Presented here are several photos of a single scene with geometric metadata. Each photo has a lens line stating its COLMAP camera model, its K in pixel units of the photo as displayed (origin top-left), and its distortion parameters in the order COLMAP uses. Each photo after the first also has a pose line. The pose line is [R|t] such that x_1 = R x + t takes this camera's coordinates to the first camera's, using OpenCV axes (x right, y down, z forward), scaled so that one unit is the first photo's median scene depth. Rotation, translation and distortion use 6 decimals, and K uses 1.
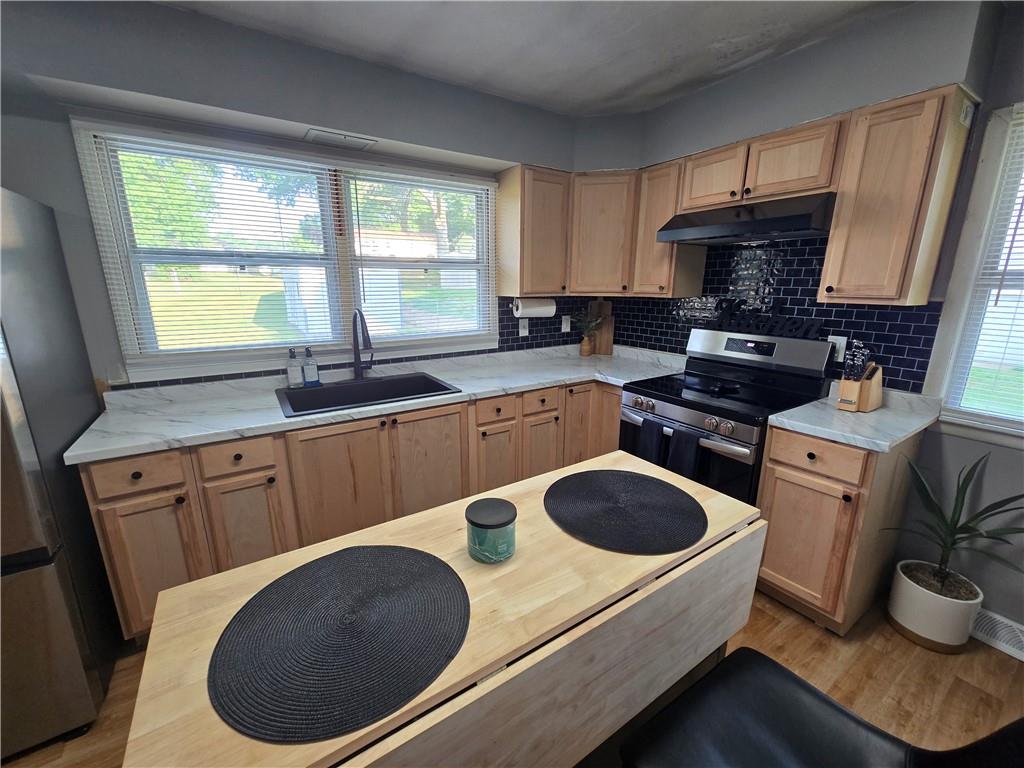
lens RADIAL K [[420.7, 0, 511.4], [0, 420.7, 387.2], [0, 0, 1]] dist [-0.003065, 0.001343]
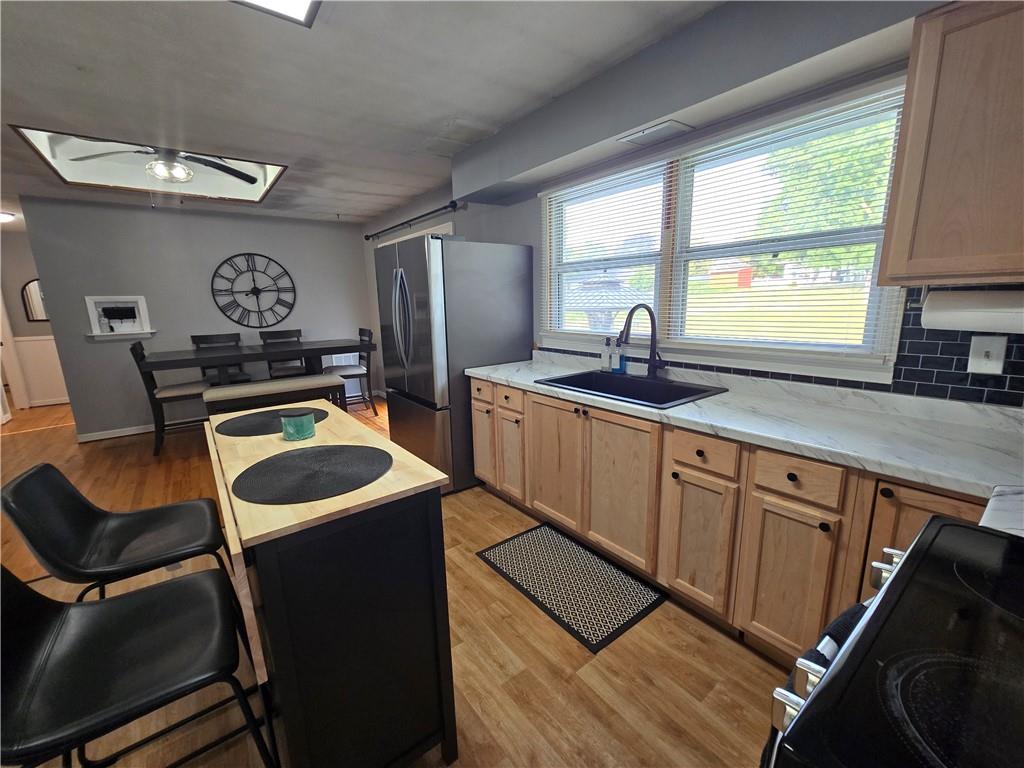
lens RADIAL K [[420.7, 0, 506.7], [0, 420.7, 389.5], [0, 0, 1]] dist [-0.003065, 0.001343]
pose [[0.062704, 0.200352, -0.977715, 0.582526], [-0.219020, 0.958525, 0.182373, -0.097387], [0.973703, 0.202704, 0.103985, 0.591720]]
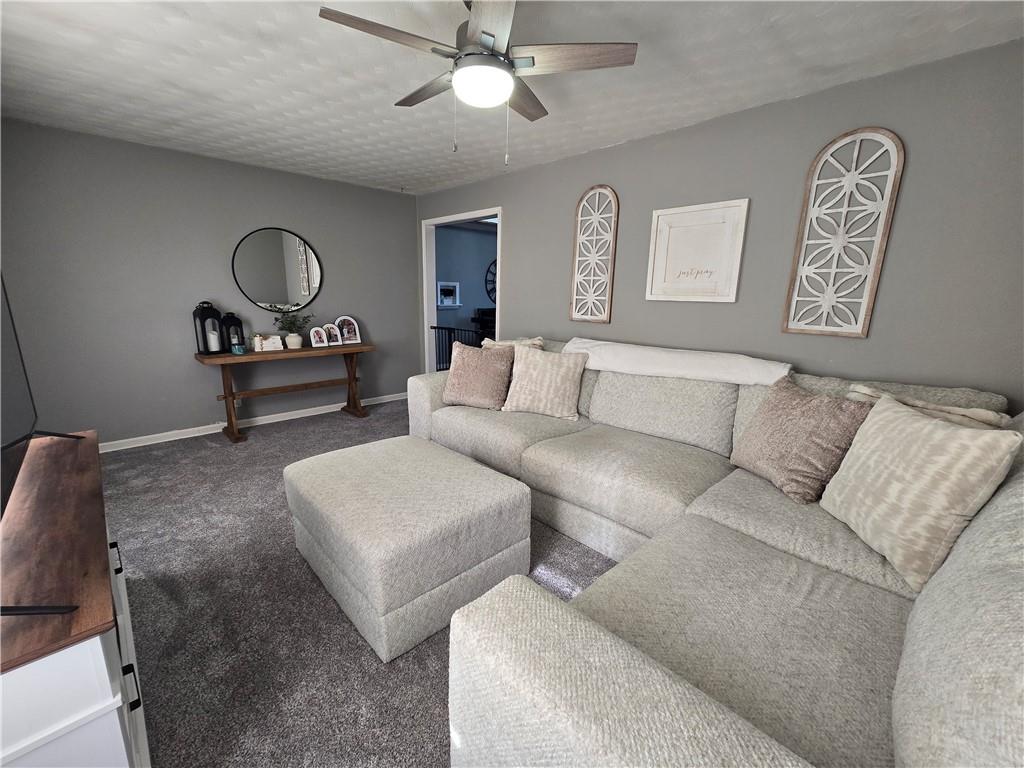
lens RADIAL K [[420.7, 0, 512.1], [0, 420.7, 385.3], [0, 0, 1]] dist [-0.003065, 0.001343]
pose [[0.197863, 0.211198, -0.957207, 1.733073], [-0.255055, 0.953970, 0.157762, 0.341902], [0.946466, 0.212926, 0.242622, -1.137738]]
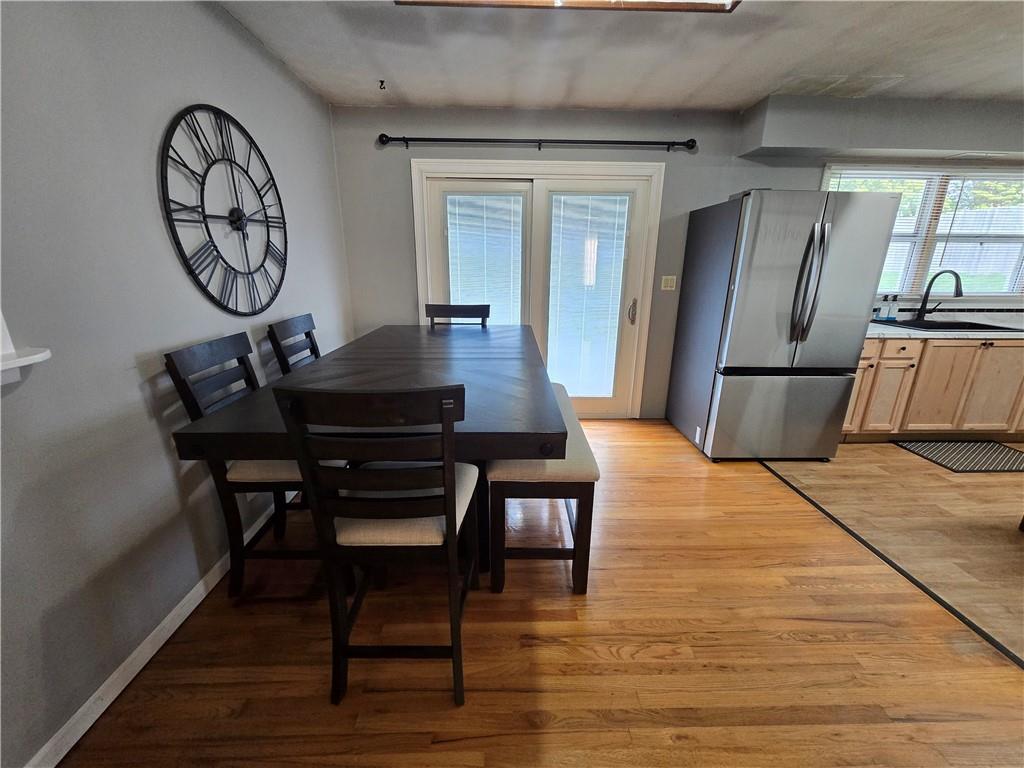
lens RADIAL K [[420.7, 0, 510.4], [0, 420.7, 389.9], [0, 0, 1]] dist [-0.003065, 0.001343]
pose [[0.847859, 0.154287, -0.507277, -0.804339], [-0.131120, 0.988023, 0.081351, 0.293425], [0.513753, -0.002460, 0.857935, -0.994315]]
